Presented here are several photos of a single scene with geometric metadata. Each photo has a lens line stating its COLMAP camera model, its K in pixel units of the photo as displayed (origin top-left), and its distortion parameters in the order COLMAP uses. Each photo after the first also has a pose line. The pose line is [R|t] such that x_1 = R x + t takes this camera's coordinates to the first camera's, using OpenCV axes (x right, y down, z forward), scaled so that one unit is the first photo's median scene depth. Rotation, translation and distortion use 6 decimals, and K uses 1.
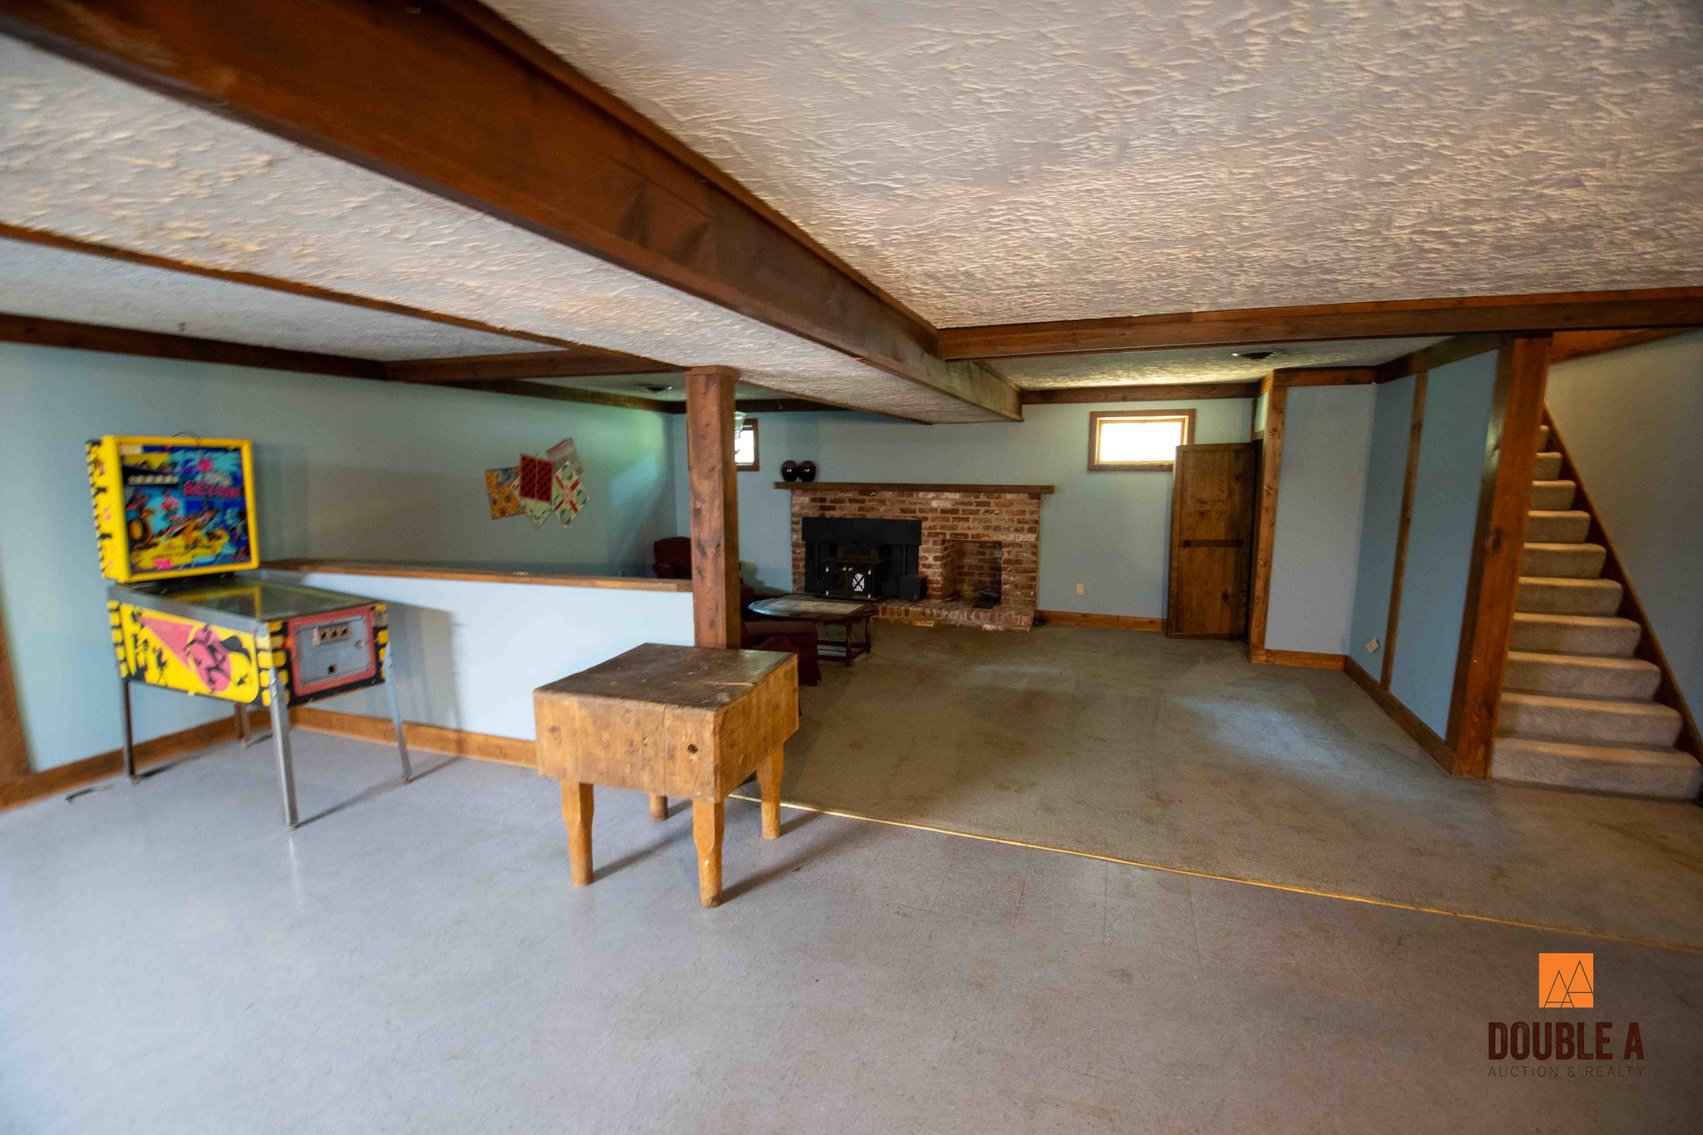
lens RADIAL K [[758.0, 0, 850.1], [0, 758.0, 582.3], [0, 0, 1]] dist [0.000150, -0.013376]
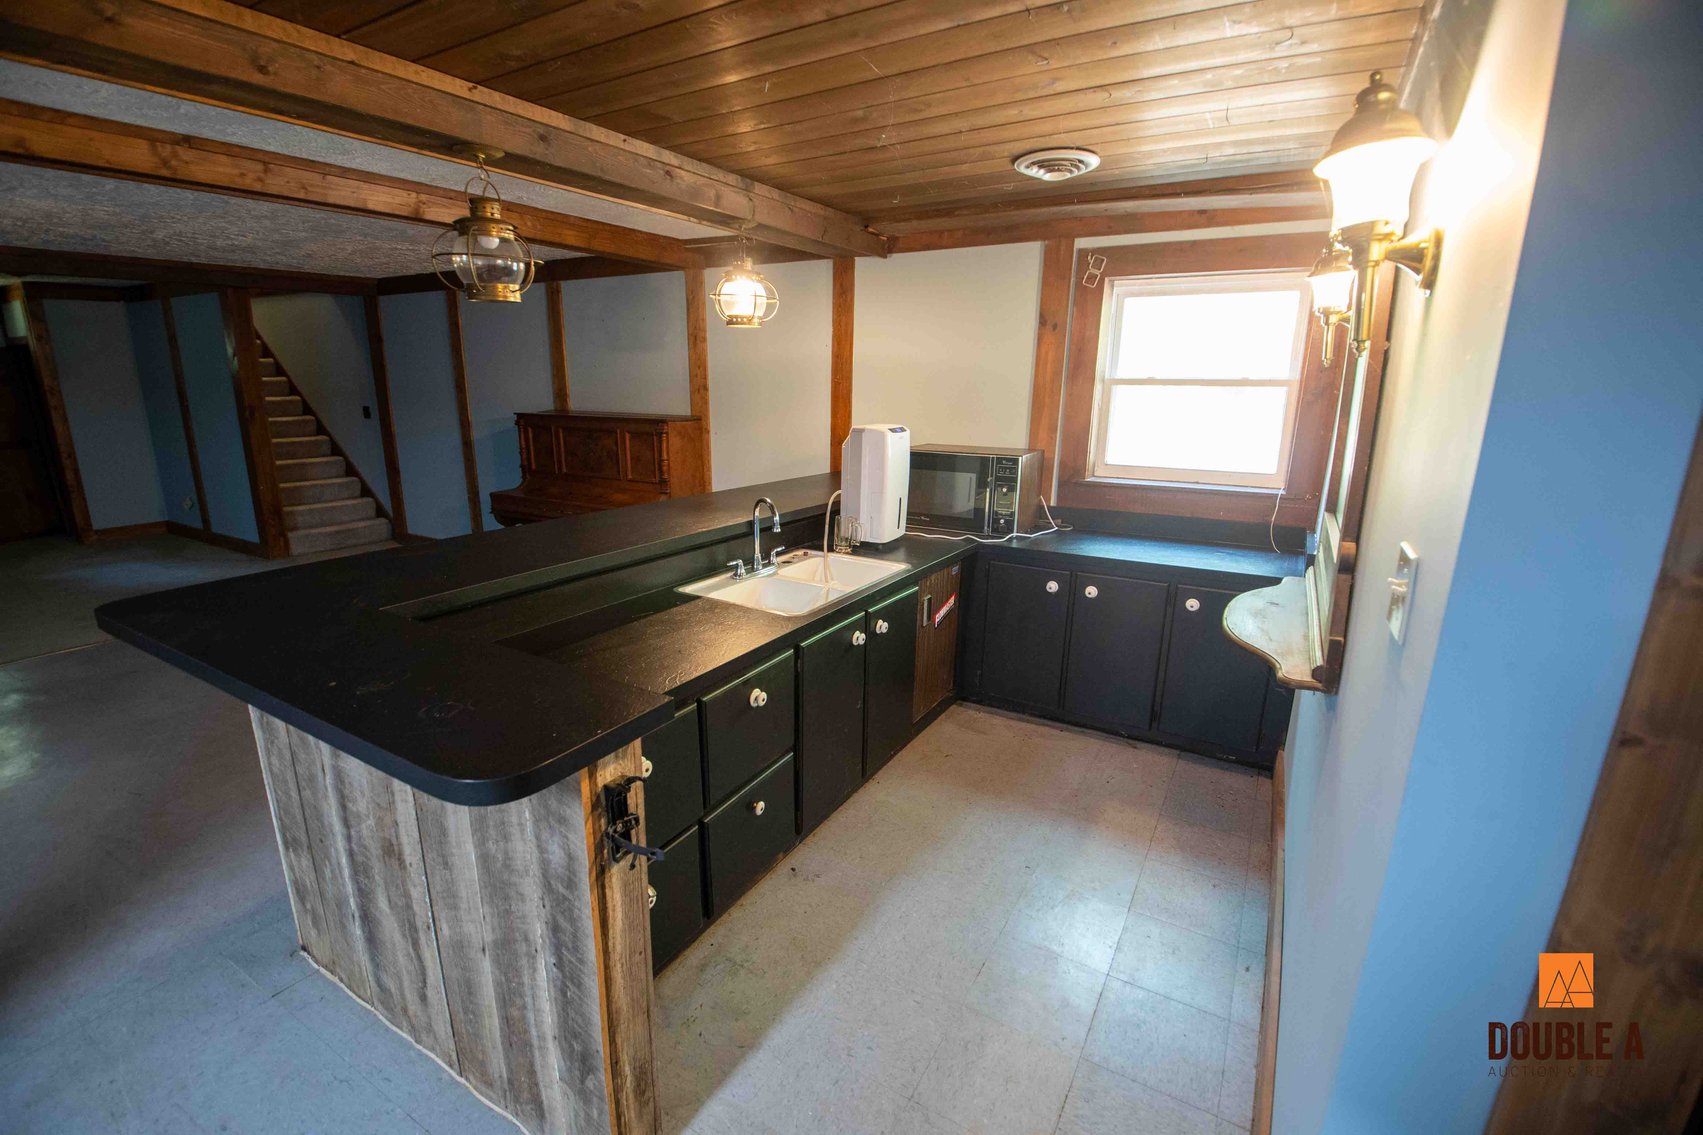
lens RADIAL K [[758.0, 0, 850.1], [0, 758.0, 582.3], [0, 0, 1]] dist [0.000150, -0.013376]
pose [[0.191330, -0.245413, 0.950350, -0.456061], [0.148070, 0.964373, 0.219224, 0.116356], [-0.970293, 0.098774, 0.220852, -0.497808]]
